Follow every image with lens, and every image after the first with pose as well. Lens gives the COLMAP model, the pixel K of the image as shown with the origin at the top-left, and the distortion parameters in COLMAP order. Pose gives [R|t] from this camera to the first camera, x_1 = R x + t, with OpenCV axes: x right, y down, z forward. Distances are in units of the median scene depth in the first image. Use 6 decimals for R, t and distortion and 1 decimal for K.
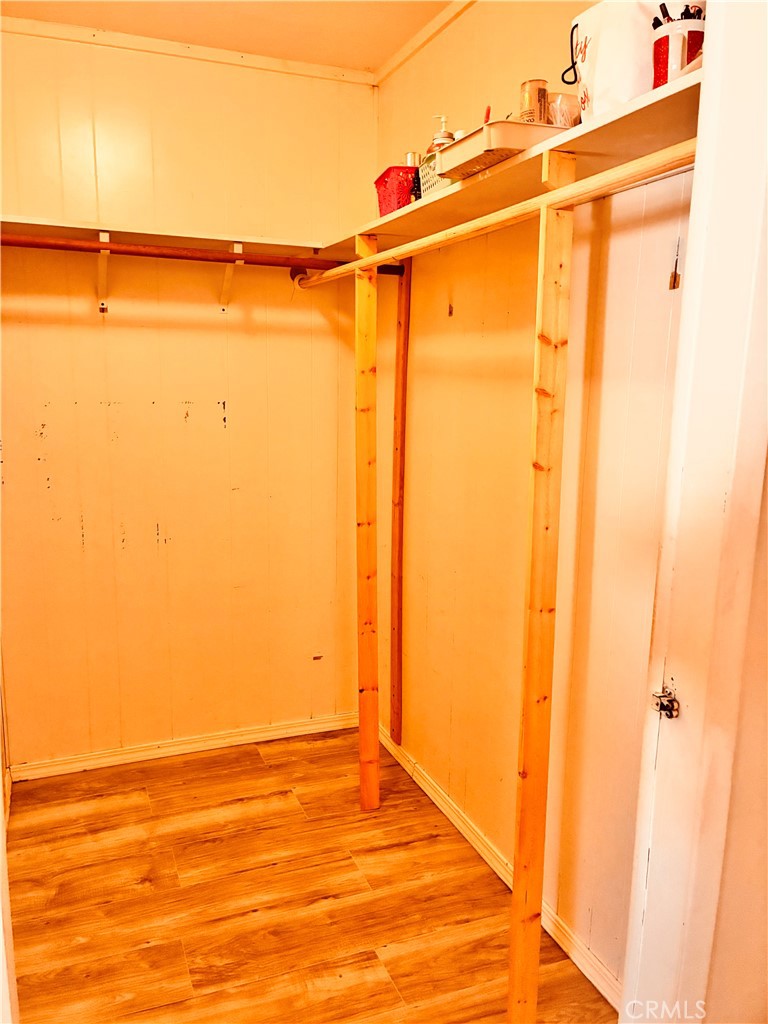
lens RADIAL K [[781.0, 0, 361.3], [0, 781.0, 500.4], [0, 0, 1]] dist [0.051511, -0.067926]
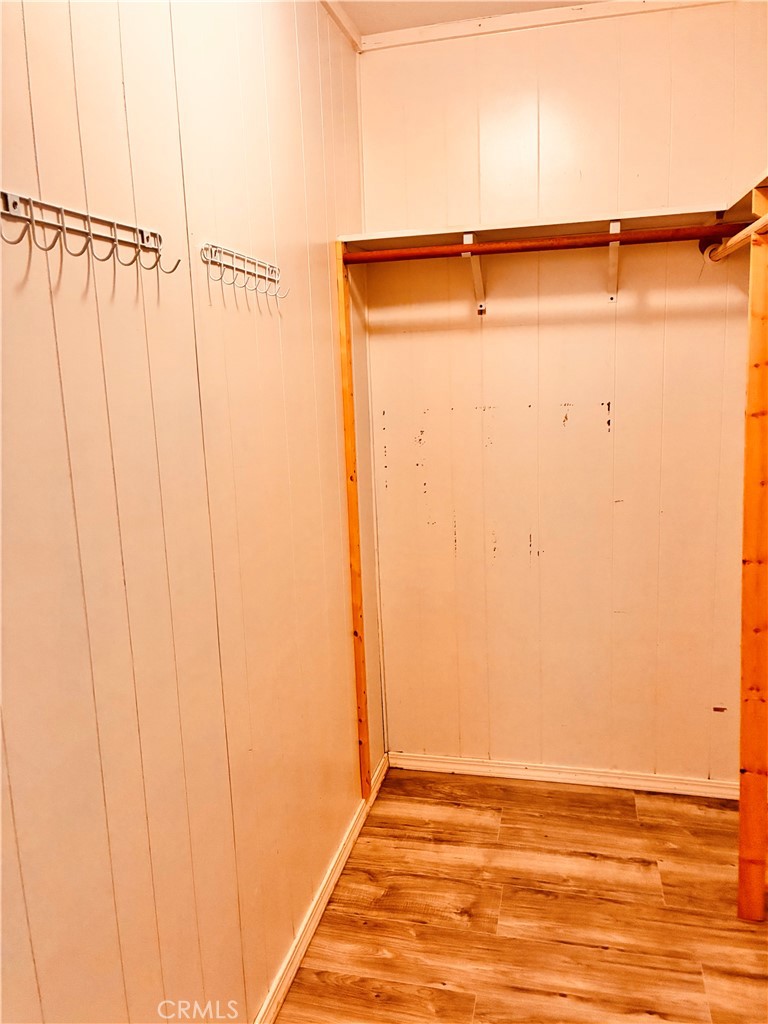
lens RADIAL K [[781.0, 0, 350.4], [0, 781.0, 501.3], [0, 0, 1]] dist [0.051511, -0.067926]
pose [[0.813231, 0.052873, -0.579534, 0.122362], [-0.040587, 0.998592, 0.034151, -0.037949], [0.580524, -0.004251, 0.814232, 0.124628]]
